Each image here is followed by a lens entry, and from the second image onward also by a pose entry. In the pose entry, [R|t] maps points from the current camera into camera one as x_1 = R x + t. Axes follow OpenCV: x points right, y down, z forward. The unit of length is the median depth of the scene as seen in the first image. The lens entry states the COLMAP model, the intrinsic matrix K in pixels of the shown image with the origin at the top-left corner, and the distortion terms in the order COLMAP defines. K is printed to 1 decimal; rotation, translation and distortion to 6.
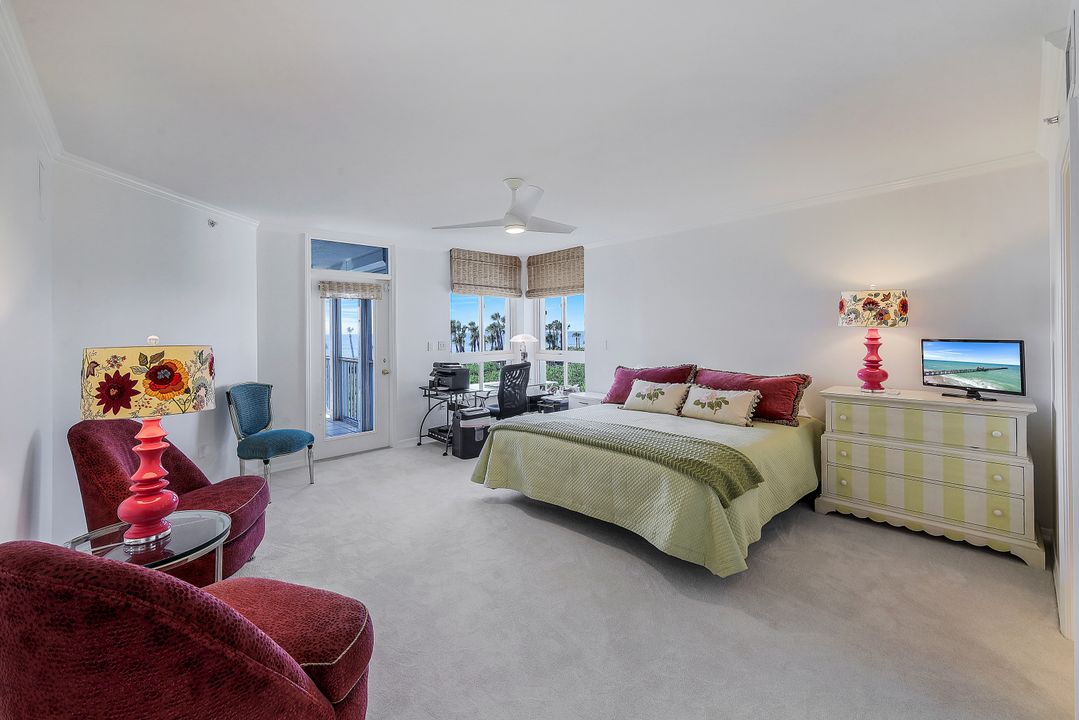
lens RADIAL K [[437.2, 0, 534.7], [0, 437.2, 350.4], [0, 0, 1]] dist [-0.001963, 0.000184]
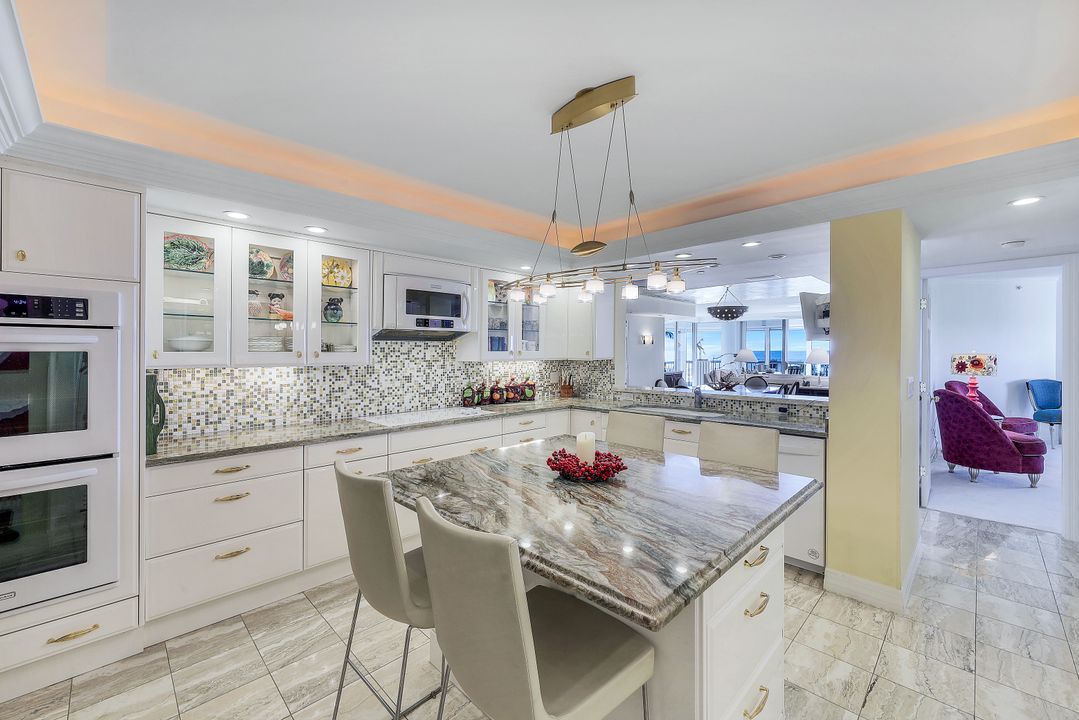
lens RADIAL K [[437.2, 0, 534.7], [0, 437.2, 350.4], [0, 0, 1]] dist [-0.001963, 0.000184]
pose [[0.024168, -0.000157, -0.999708, 2.236989], [-0.029270, 0.999571, -0.000865, 0.062883], [0.999279, 0.029282, 0.024153, -2.279525]]
